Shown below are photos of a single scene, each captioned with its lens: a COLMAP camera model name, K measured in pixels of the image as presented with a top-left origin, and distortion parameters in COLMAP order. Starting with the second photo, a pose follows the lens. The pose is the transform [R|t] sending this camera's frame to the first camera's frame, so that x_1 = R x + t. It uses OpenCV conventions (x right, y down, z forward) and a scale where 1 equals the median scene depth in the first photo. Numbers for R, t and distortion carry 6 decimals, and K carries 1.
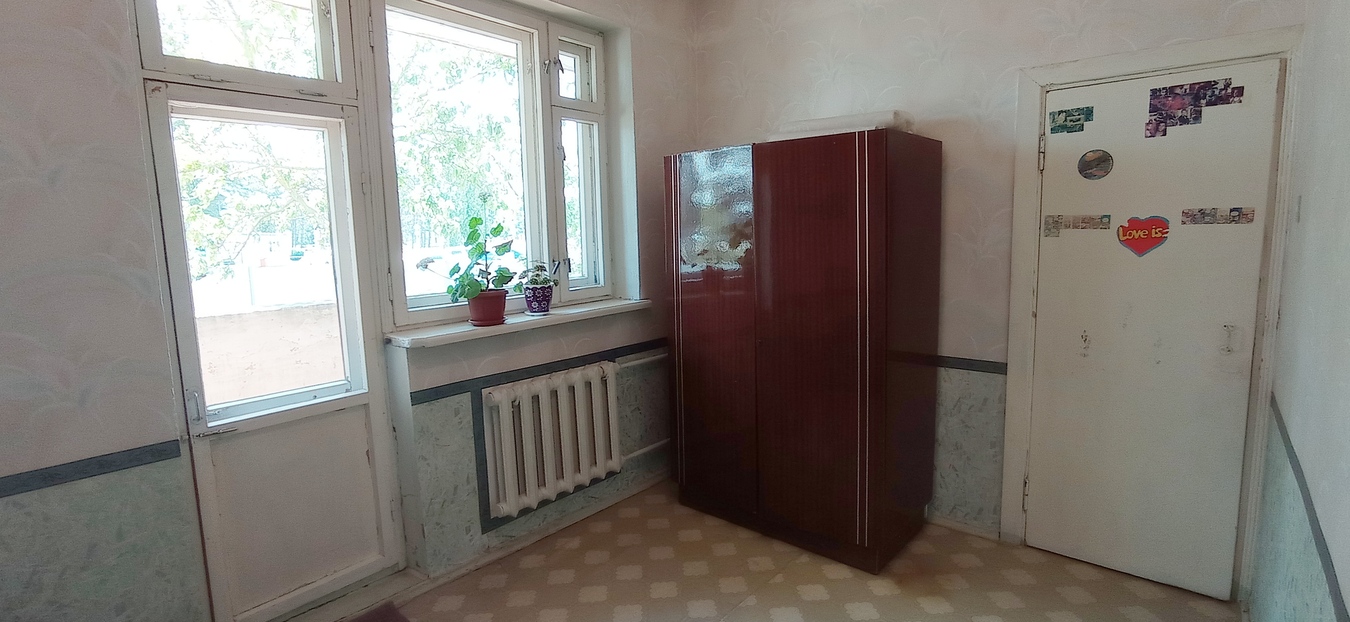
lens RADIAL K [[615.9, 0, 683.4], [0, 615.9, 306.3], [0, 0, 1]] dist [-0.060371, 0.045697]
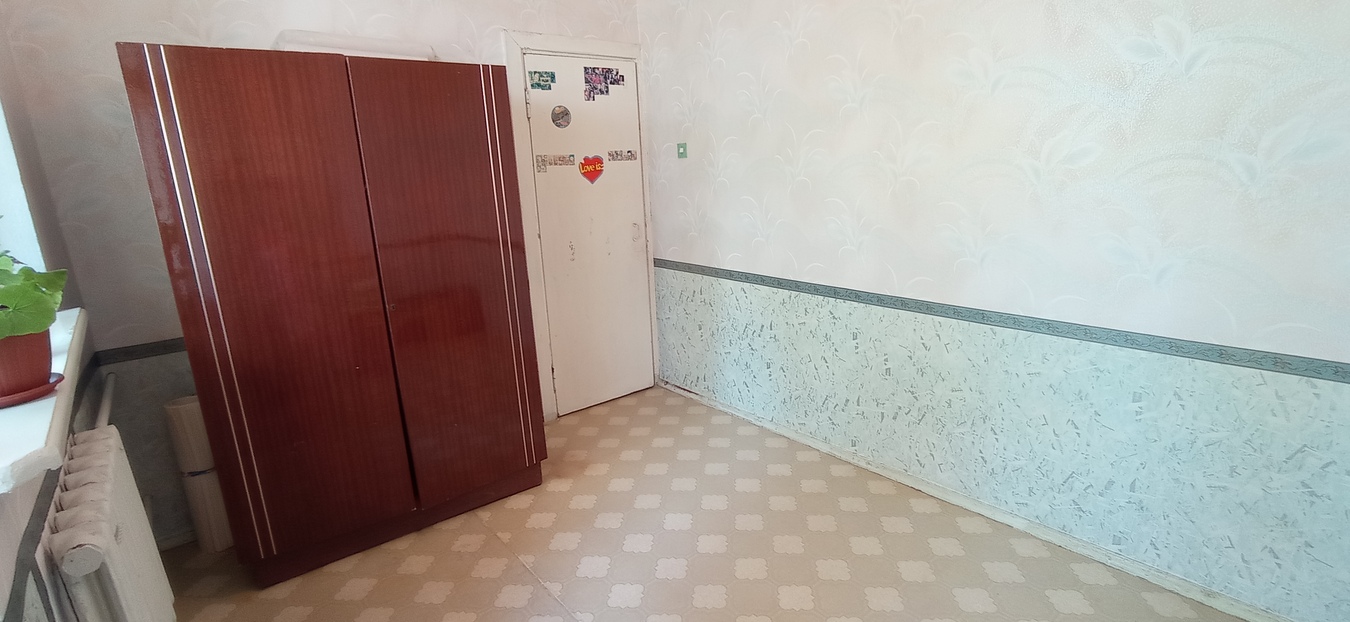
lens RADIAL K [[615.9, 0, 683.4], [0, 615.9, 306.3], [0, 0, 1]] dist [-0.060371, 0.045697]
pose [[0.168853, -0.213357, 0.962272, -0.672151], [0.159601, 0.969325, 0.186915, -0.036990], [-0.972634, 0.122019, 0.197725, 0.520906]]
